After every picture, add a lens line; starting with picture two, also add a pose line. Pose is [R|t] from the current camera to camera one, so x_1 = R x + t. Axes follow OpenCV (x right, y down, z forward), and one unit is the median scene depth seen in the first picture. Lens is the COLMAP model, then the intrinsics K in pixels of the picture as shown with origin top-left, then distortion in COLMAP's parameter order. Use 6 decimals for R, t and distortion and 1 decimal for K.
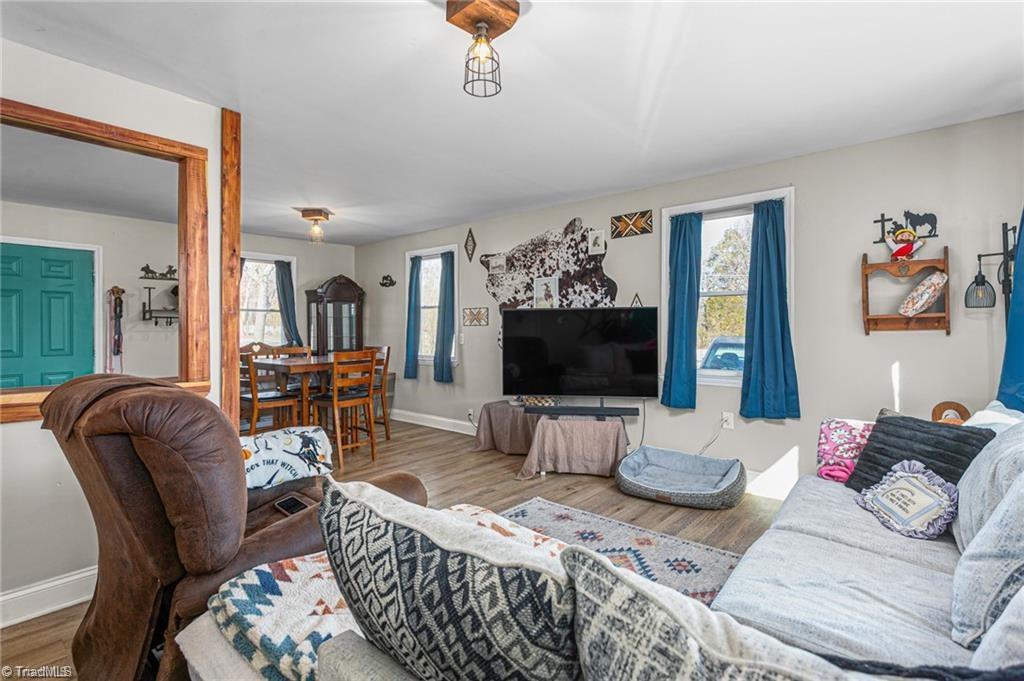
lens RADIAL K [[491.9, 0, 513.1], [0, 491.9, 331.0], [0, 0, 1]] dist [-0.000613, 0.000119]
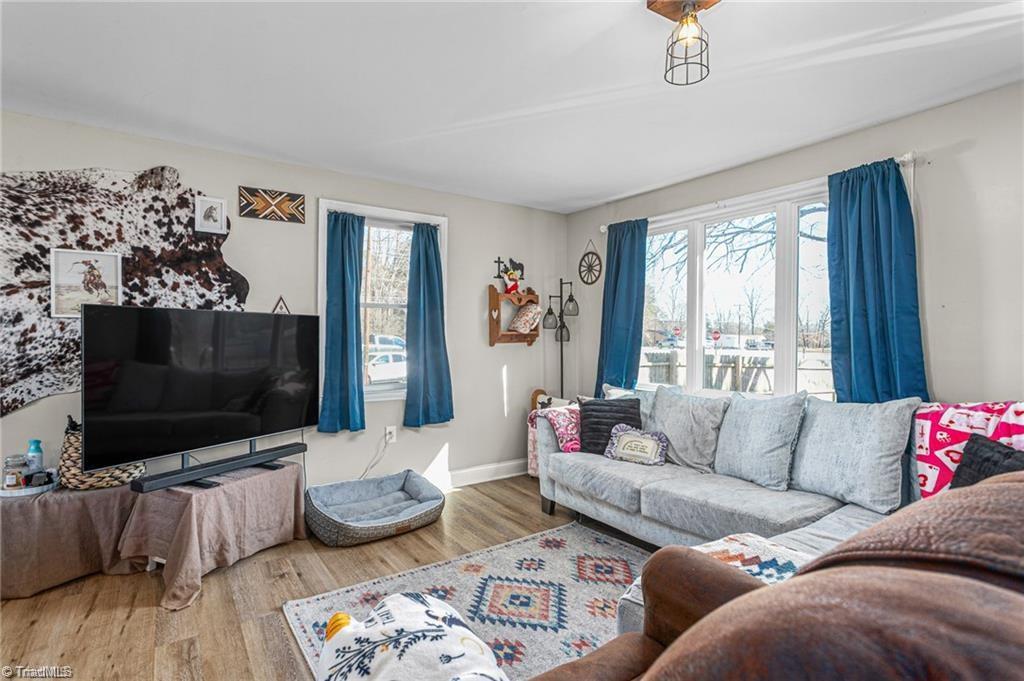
lens RADIAL K [[509.2, 0, 512.0], [0, 509.2, 340.5], [0, 0, 1]] dist [0.002220, 0.000565]
pose [[0.244620, -0.006876, 0.969595, -0.418618], [-0.000897, 0.999973, 0.007317, -0.012418], [-0.969619, -0.002660, 0.244607, 0.429583]]
